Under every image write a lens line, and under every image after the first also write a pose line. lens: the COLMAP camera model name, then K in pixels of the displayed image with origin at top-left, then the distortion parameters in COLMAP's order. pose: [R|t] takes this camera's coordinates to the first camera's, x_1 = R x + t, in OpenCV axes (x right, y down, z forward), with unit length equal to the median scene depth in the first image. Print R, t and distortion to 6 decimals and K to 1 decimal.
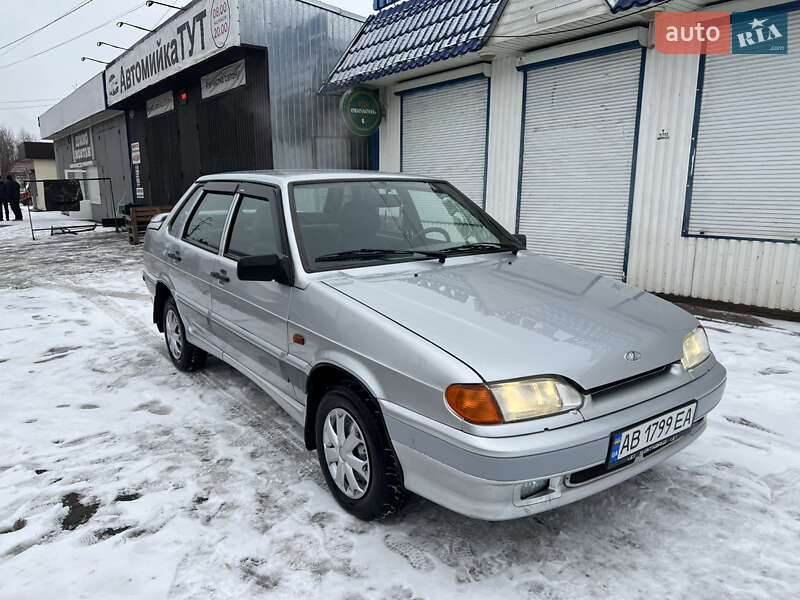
lens RADIAL K [[598.3, 0, 400.9], [0, 598.3, 312.4], [0, 0, 1]] dist [0.051230, -0.053754]
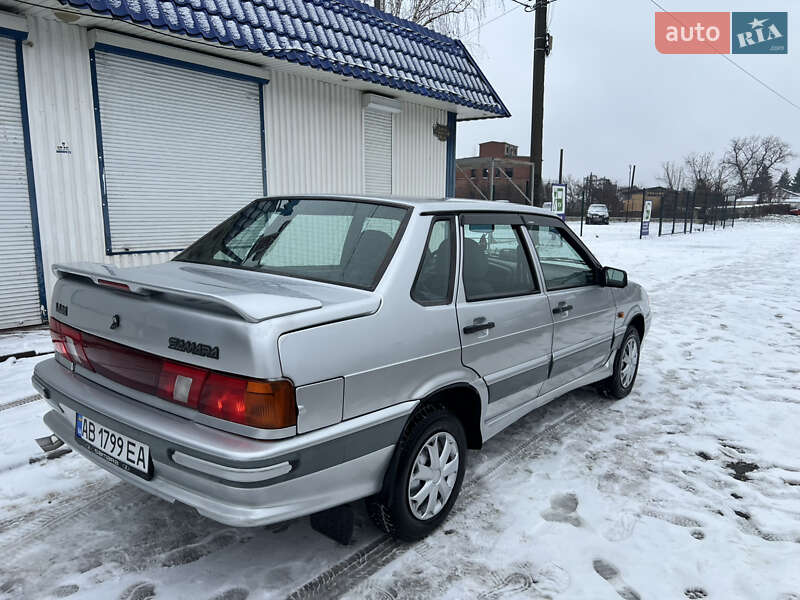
lens RADIAL K [[598.6, 0, 417.6], [0, 598.6, 298.8], [0, 0, 1]] dist [0.050678, -0.047674]
pose [[-0.292246, -0.151543, 0.944260, -0.894593], [0.178857, 0.961283, 0.209631, -0.249048], [-0.939469, 0.230151, -0.253827, 1.132626]]
